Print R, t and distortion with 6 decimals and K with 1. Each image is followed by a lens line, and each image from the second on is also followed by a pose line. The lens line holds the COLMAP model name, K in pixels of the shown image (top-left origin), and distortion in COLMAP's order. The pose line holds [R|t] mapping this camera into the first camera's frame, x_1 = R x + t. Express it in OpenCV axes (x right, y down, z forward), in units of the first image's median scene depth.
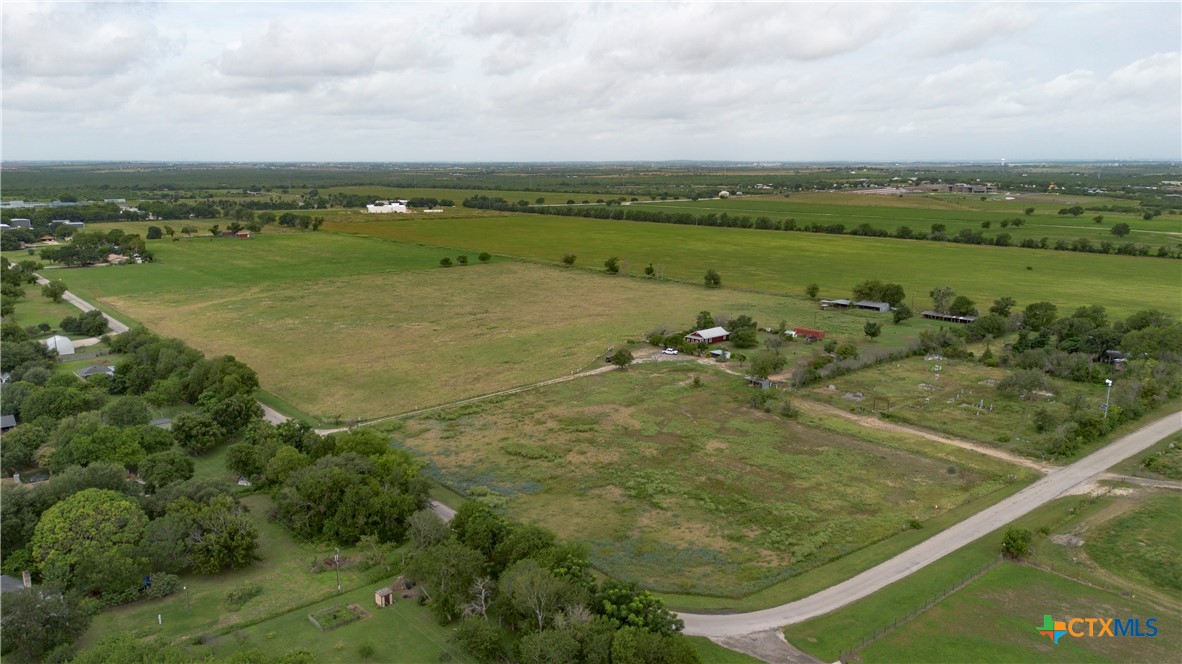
lens RADIAL K [[867.0, 0, 586.7], [0, 867.0, 332.8], [0, 0, 1]] dist [0.081989, -0.082363]
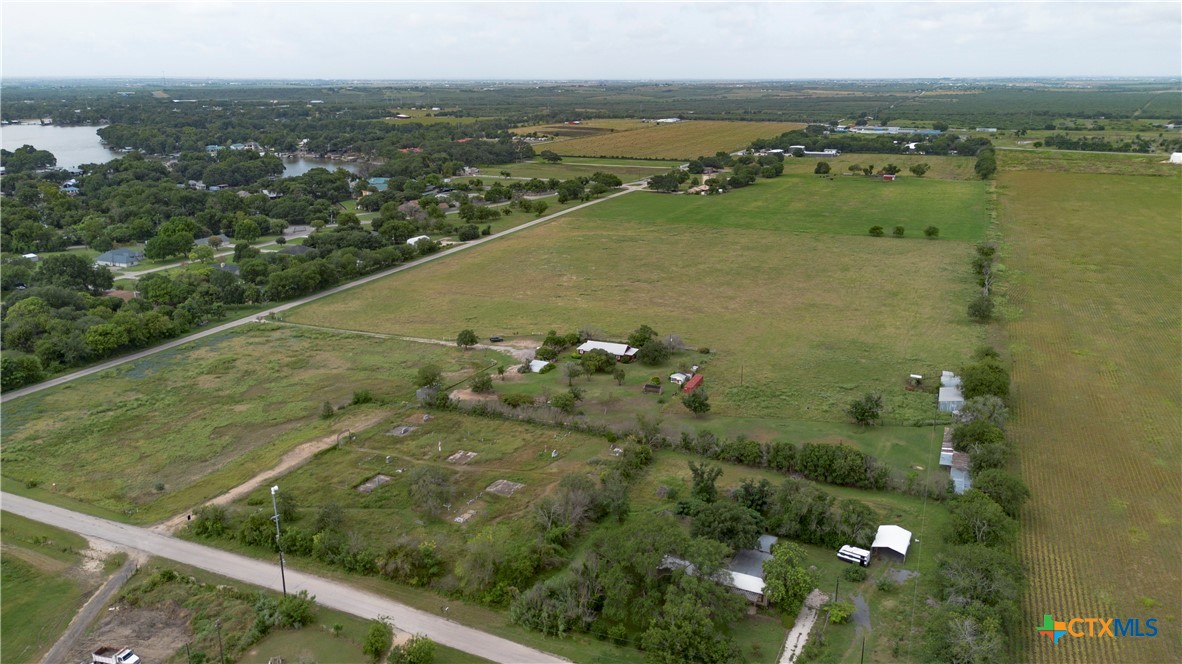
lens RADIAL K [[867.0, 0, 586.7], [0, 867.0, 332.8], [0, 0, 1]] dist [0.081989, -0.082363]
pose [[0.431411, 0.252926, -0.865975, 0.519108], [-0.172833, 0.965287, 0.195830, -0.106612], [0.885445, 0.065186, 0.460149, 0.339009]]
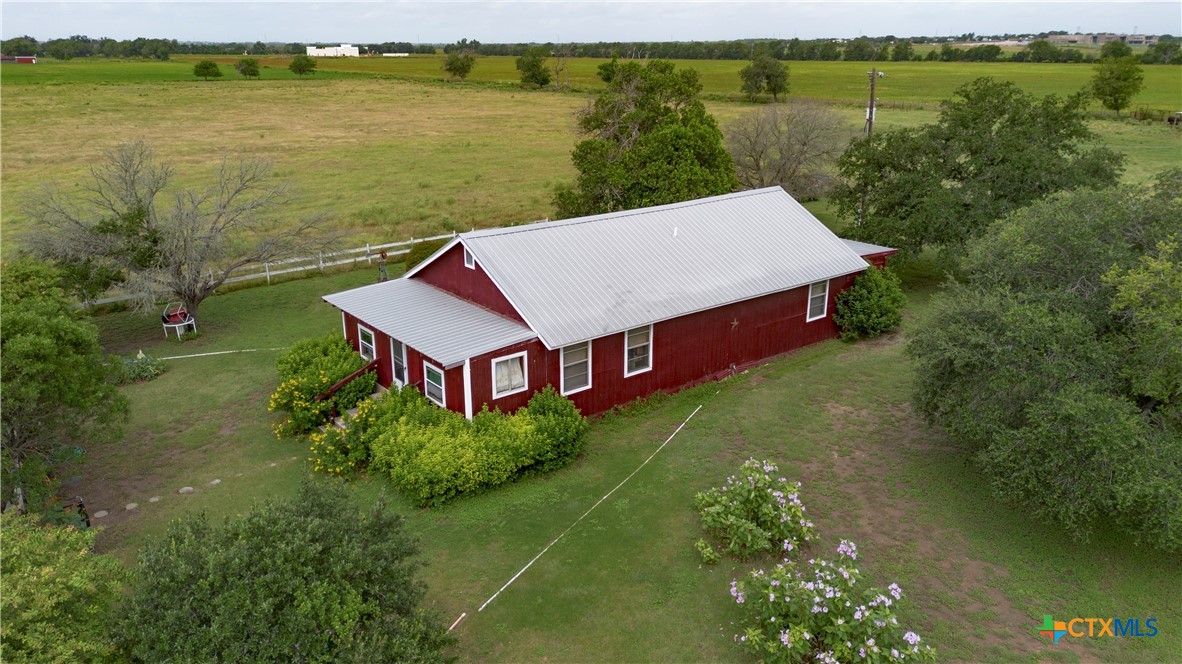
lens RADIAL K [[853.3, 0, 592.3], [0, 853.3, 339.6], [0, 0, 1]] dist [0.063261, -0.055196]
pose [[0.997973, 0.019500, -0.060580, 0.082557], [-0.011174, 0.990803, 0.134852, -0.001811], [0.062653, -0.133902, 0.989012, 0.534272]]
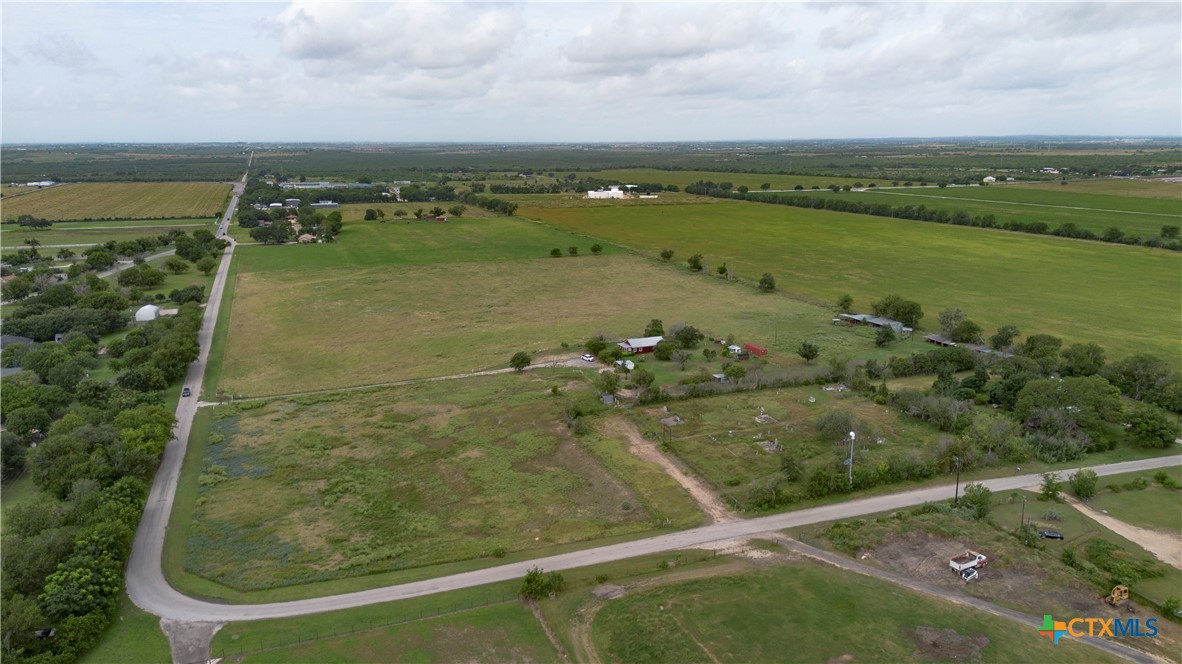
lens RADIAL K [[859.6, 0, 596.7], [0, 859.6, 329.7], [0, 0, 1]] dist [0.113749, -0.183261]
pose [[0.940068, 0.069604, -0.333809, 0.245206], [-0.062299, 0.997527, 0.032551, -0.025019], [0.335249, -0.009804, 0.942079, 0.028474]]
